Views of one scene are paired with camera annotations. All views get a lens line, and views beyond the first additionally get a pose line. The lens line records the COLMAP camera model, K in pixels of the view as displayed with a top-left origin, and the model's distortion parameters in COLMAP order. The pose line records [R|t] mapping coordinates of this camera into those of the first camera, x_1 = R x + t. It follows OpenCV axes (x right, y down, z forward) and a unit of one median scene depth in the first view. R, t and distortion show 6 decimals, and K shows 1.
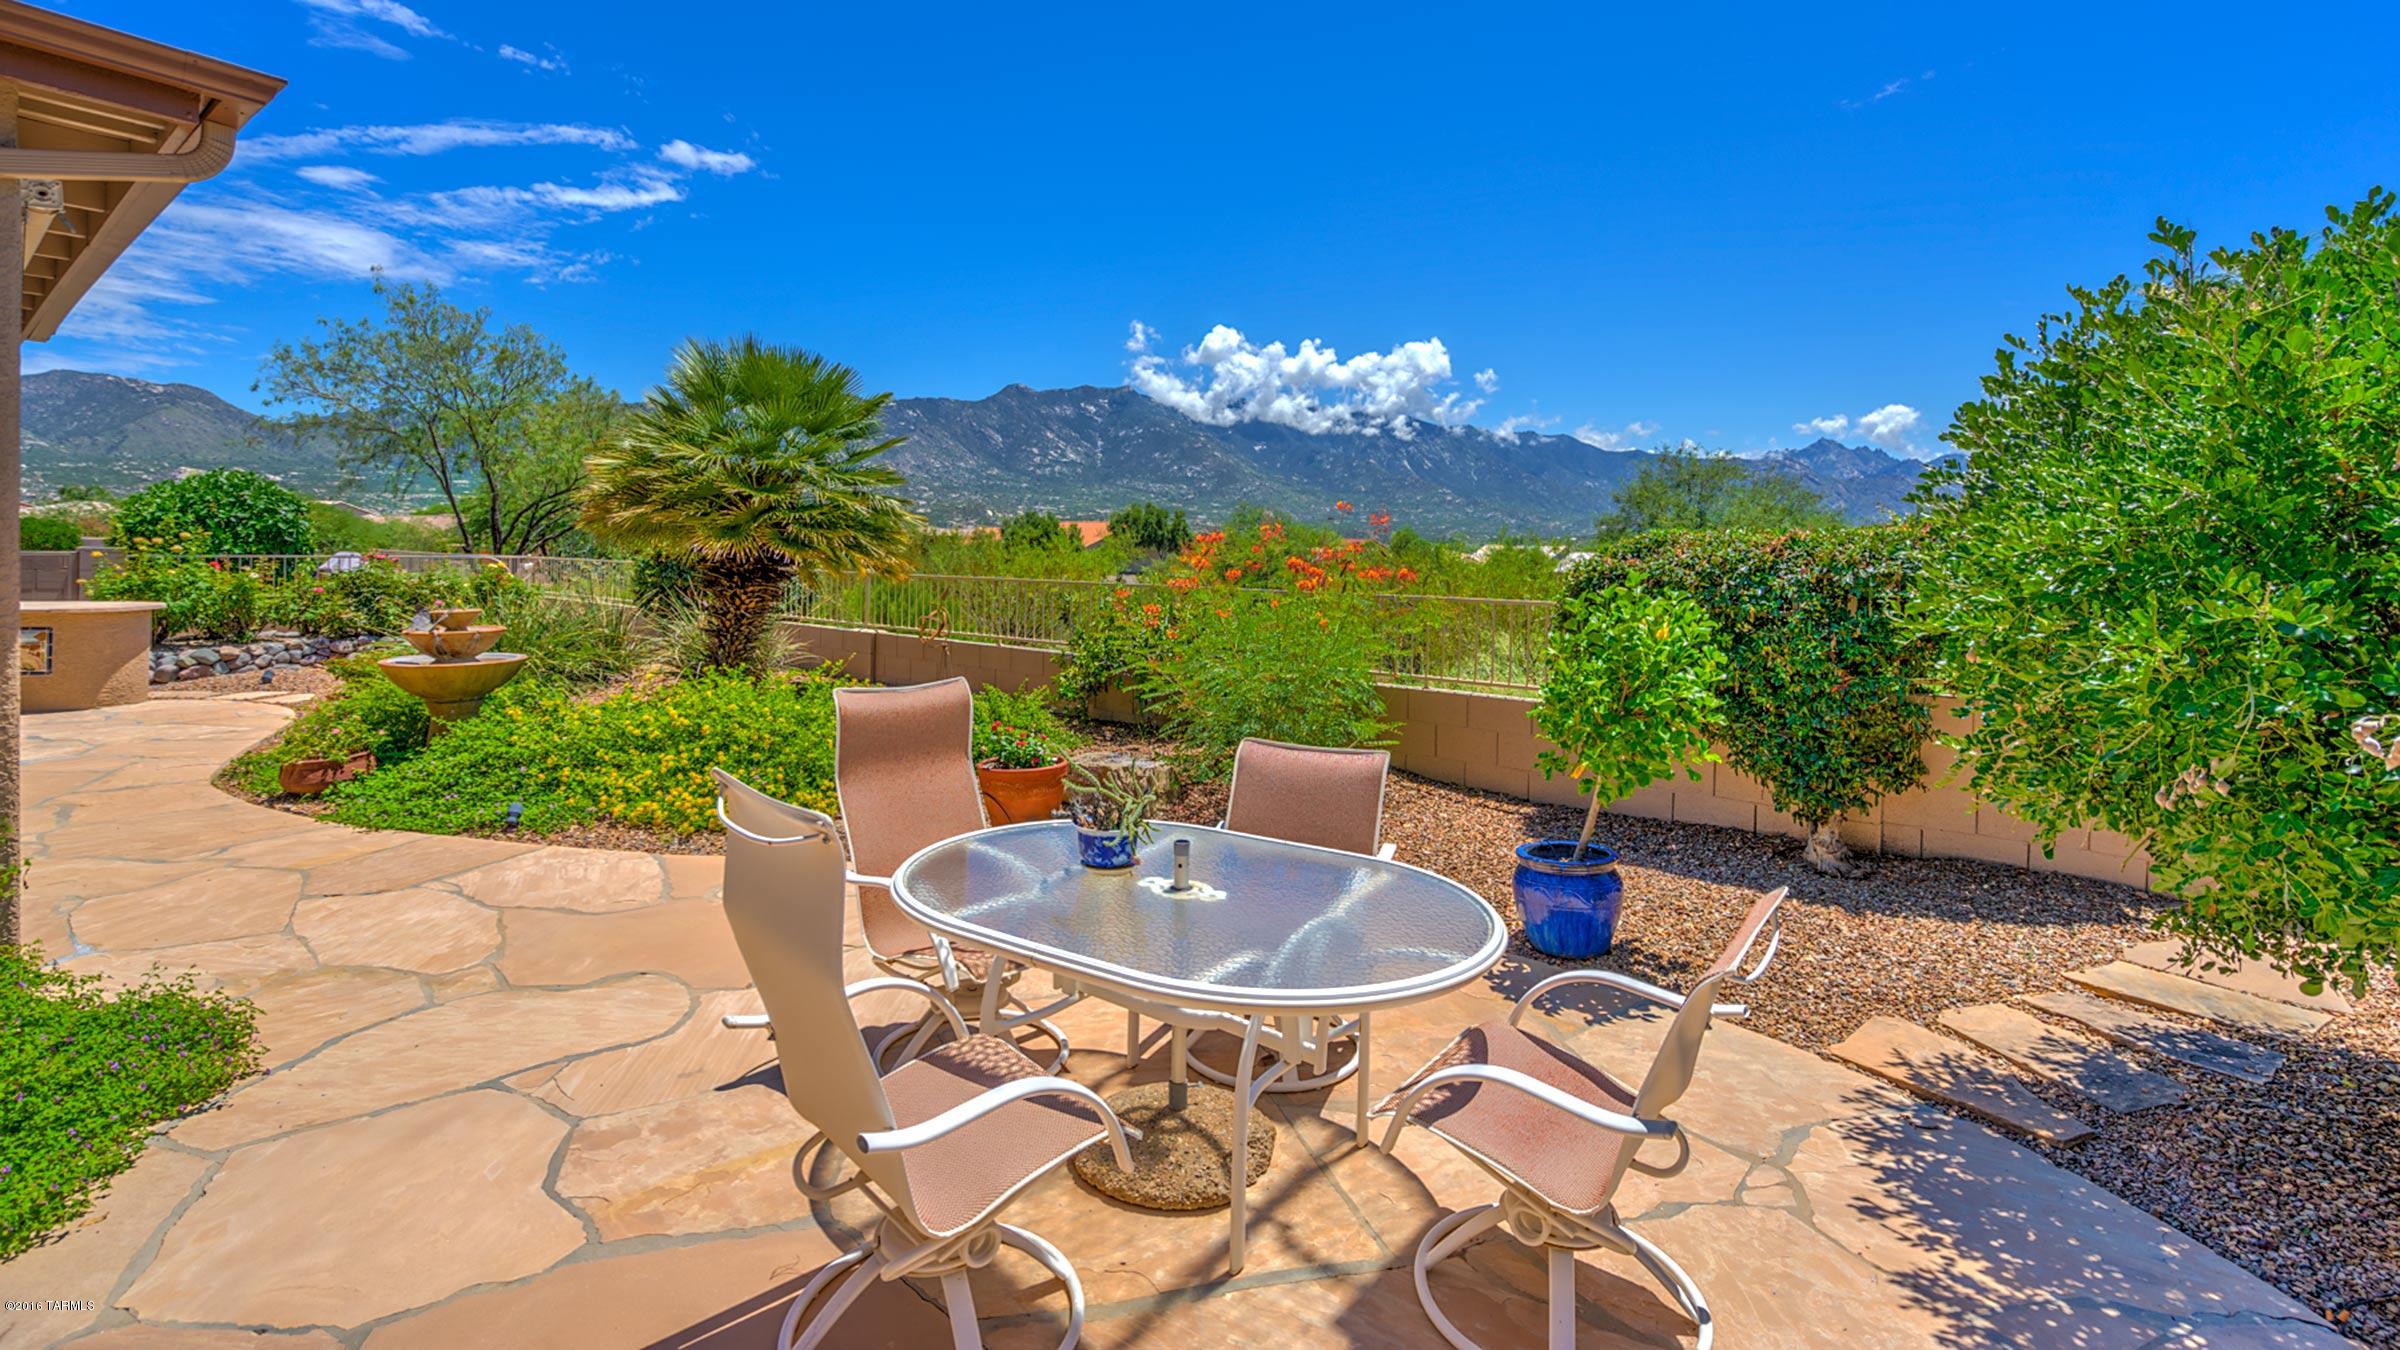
lens RADIAL K [[1073.8, 0, 1201.5], [0, 1073.8, 554.7], [0, 0, 1]] dist [-0.010037, 0.005499]
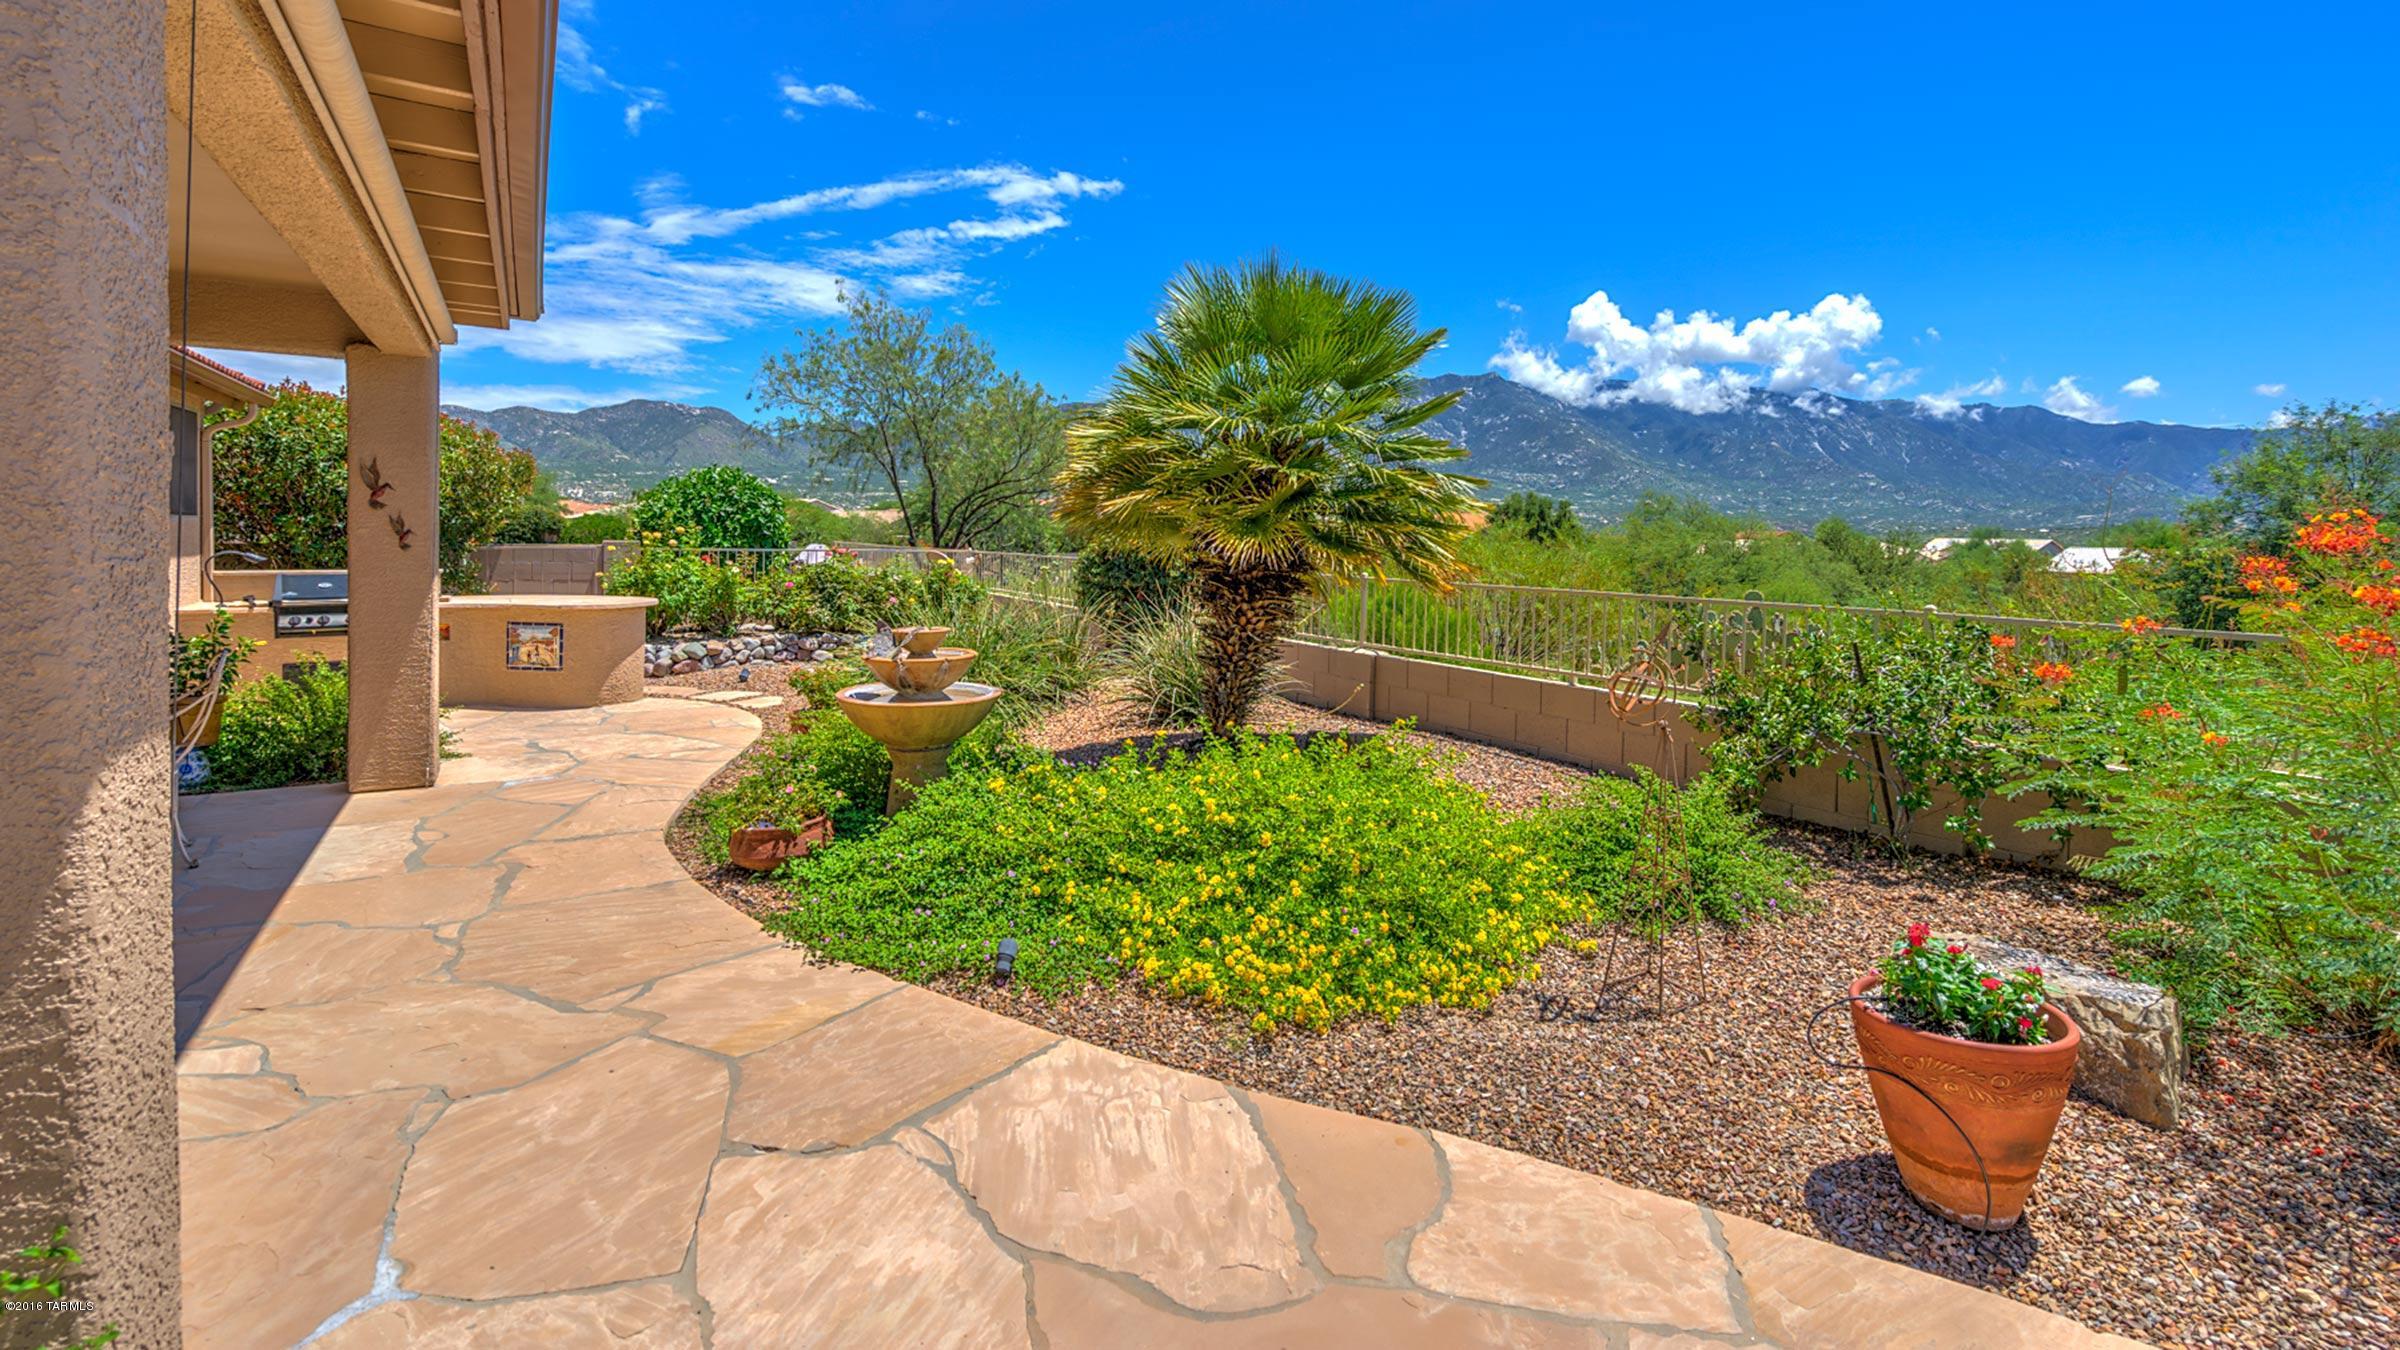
lens RADIAL K [[1073.8, 0, 1201.5], [0, 1073.8, 554.7], [0, 0, 1]] dist [-0.010037, 0.005499]
pose [[0.945066, 0.007246, -0.326800, -0.154308], [-0.004731, 0.999953, 0.008490, -0.005520], [0.326846, -0.006477, 0.945055, 0.204528]]
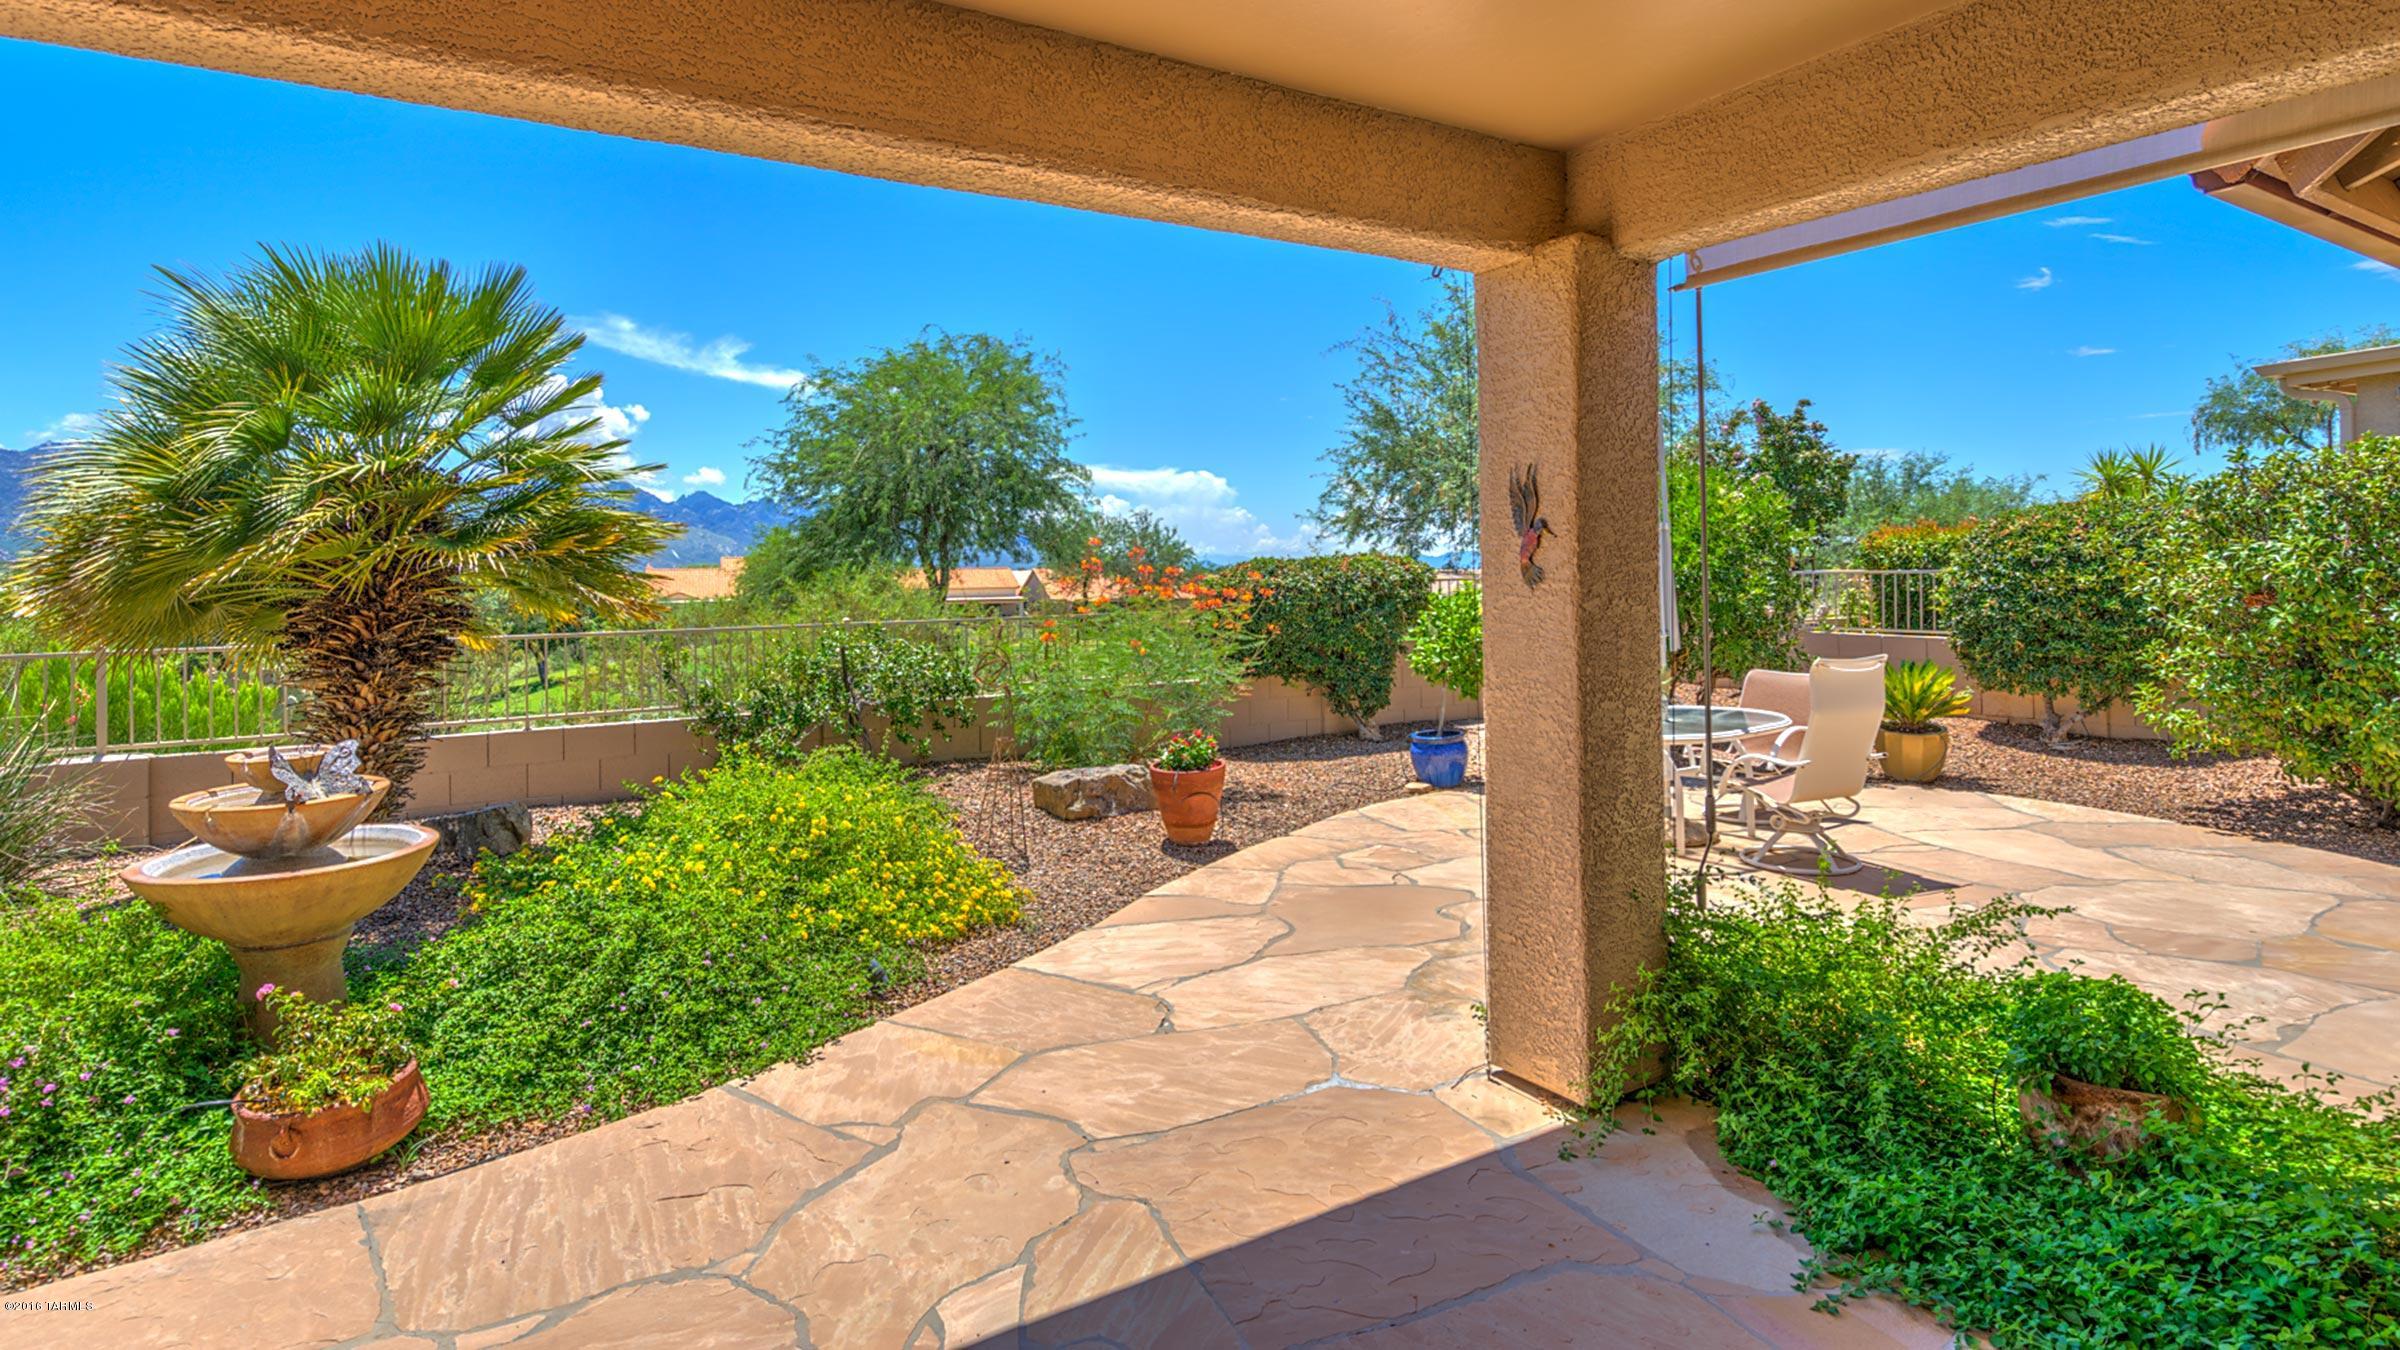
lens RADIAL K [[1219.4, 0, 1200.3], [0, 1219.4, 560.2], [0, 0, 1]] dist [0.002062, 0.000946]
pose [[0.324843, -0.012839, 0.945681, -0.660229], [0.025814, 0.999656, 0.004705, -0.016788], [-0.945416, 0.022883, 0.325062, 0.256597]]
